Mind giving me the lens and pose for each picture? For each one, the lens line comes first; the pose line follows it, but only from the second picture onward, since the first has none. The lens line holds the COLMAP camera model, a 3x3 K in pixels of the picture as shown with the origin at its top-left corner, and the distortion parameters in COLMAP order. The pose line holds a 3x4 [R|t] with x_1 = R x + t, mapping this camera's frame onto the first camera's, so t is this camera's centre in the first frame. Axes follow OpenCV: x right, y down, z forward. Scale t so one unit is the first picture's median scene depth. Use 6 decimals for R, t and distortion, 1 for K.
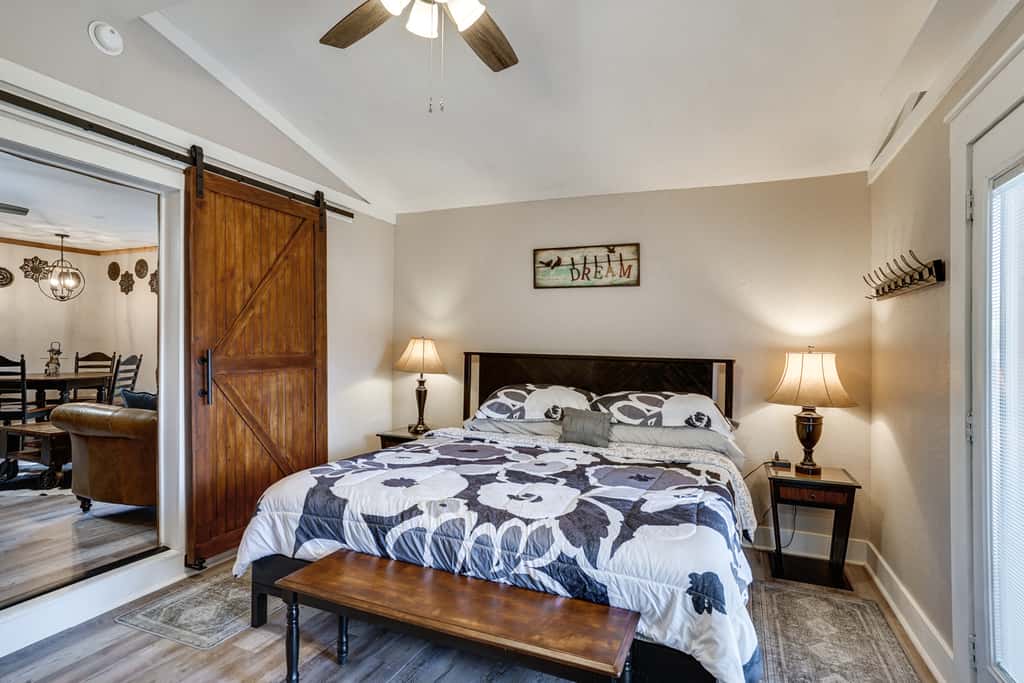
lens RADIAL K [[513.2, 0, 512.0], [0, 513.2, 341.5], [0, 0, 1]] dist [-0.014513, 0.000157]
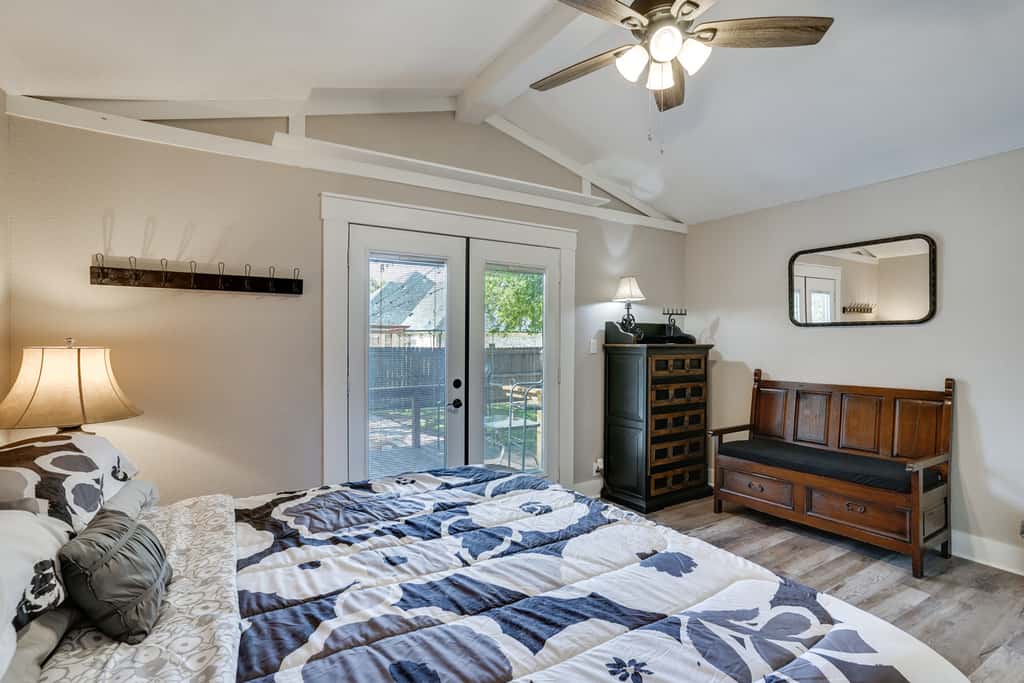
lens RADIAL K [[497.9, 0, 512.0], [0, 497.9, 341.5], [0, 0, 1]] dist [-0.042509, 0.037343]
pose [[-0.811966, -0.003696, 0.583694, -0.403664], [-0.008452, 0.999950, -0.005427, 0.015212], [-0.583644, -0.009340, -0.811956, 1.567140]]
